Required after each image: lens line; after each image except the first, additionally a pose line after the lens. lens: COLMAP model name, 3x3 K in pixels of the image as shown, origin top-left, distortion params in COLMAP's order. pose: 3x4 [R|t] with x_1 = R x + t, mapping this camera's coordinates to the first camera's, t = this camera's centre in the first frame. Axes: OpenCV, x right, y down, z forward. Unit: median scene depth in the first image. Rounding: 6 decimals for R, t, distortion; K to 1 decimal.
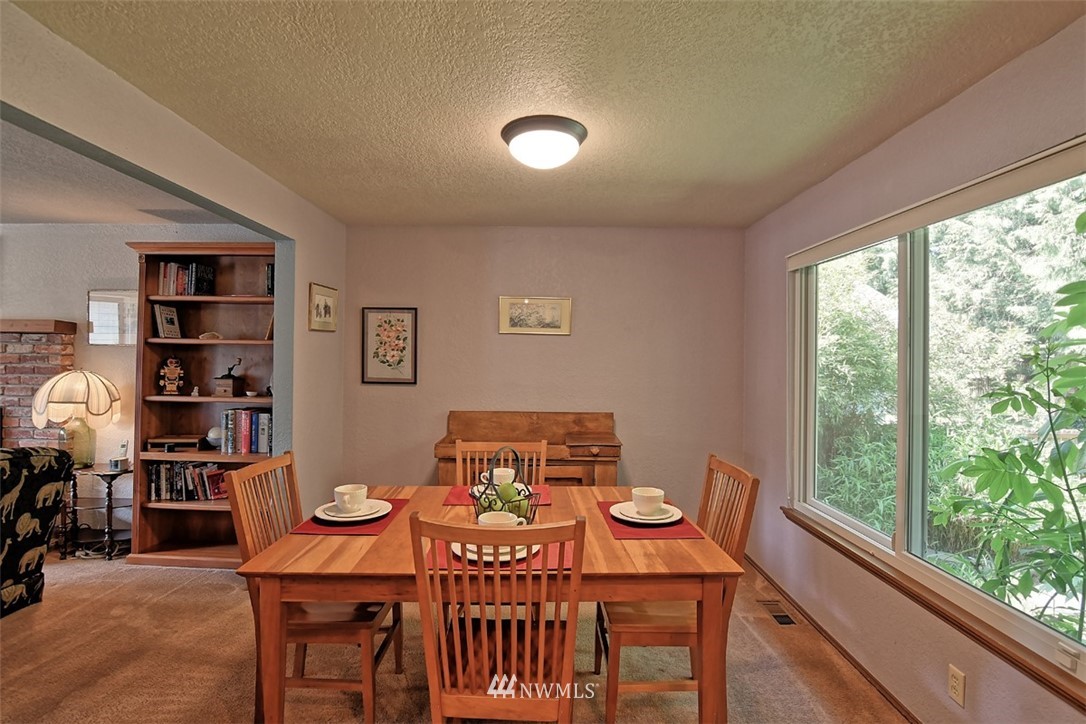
lens RADIAL K [[496.4, 0, 543.0], [0, 496.4, 362.0], [0, 0, 1]] dist [-0.000437, -0.000068]
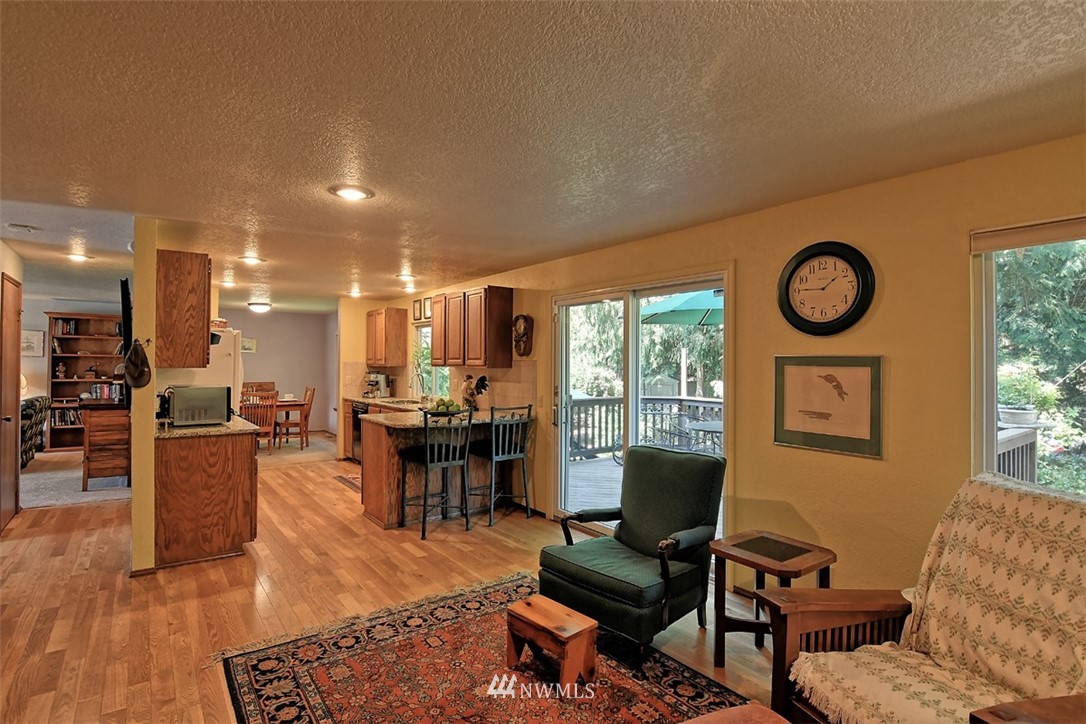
lens RADIAL K [[530.5, 0, 538.4], [0, 530.5, 357.1], [0, 0, 1]] dist [-0.010680, -0.000490]
pose [[0.800437, 0.000991, 0.599416, -0.435600], [0.009203, 0.999860, -0.013942, 0.020439], [-0.599346, 0.016676, 0.800316, -2.183853]]
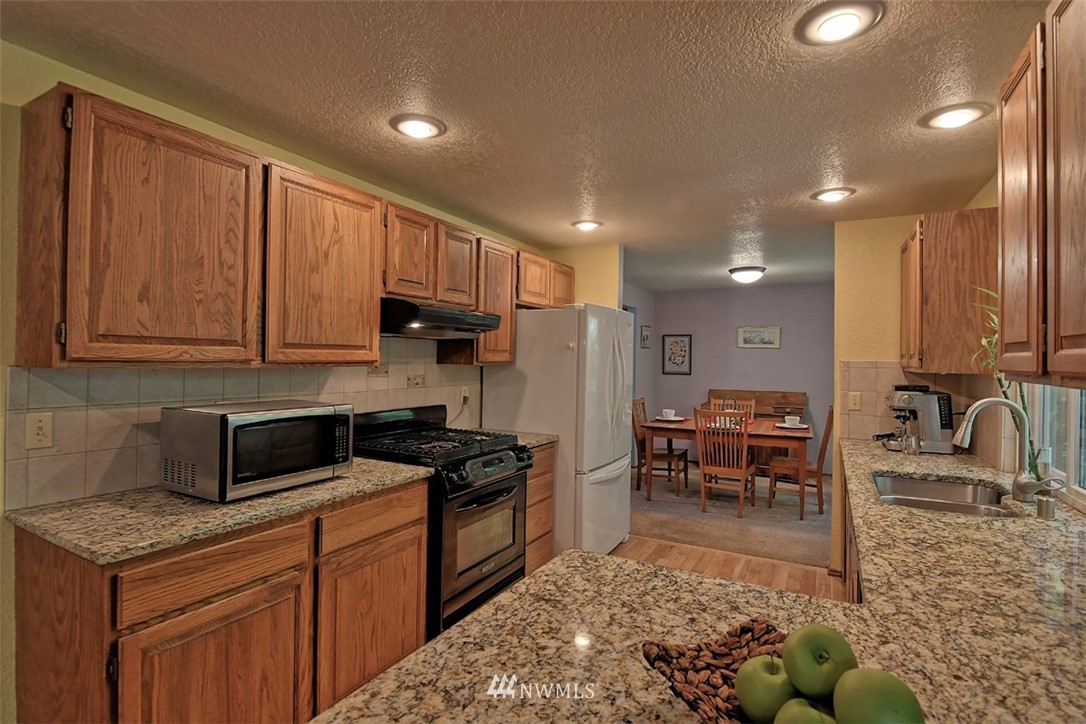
lens RADIAL K [[530.5, 0, 538.4], [0, 530.5, 357.1], [0, 0, 1]] dist [-0.010680, -0.000490]
pose [[0.873049, -0.003210, -0.487621, 0.226640], [-0.005122, 0.999863, -0.015754, 0.012245], [0.487605, 0.016252, 0.872913, -1.069646]]
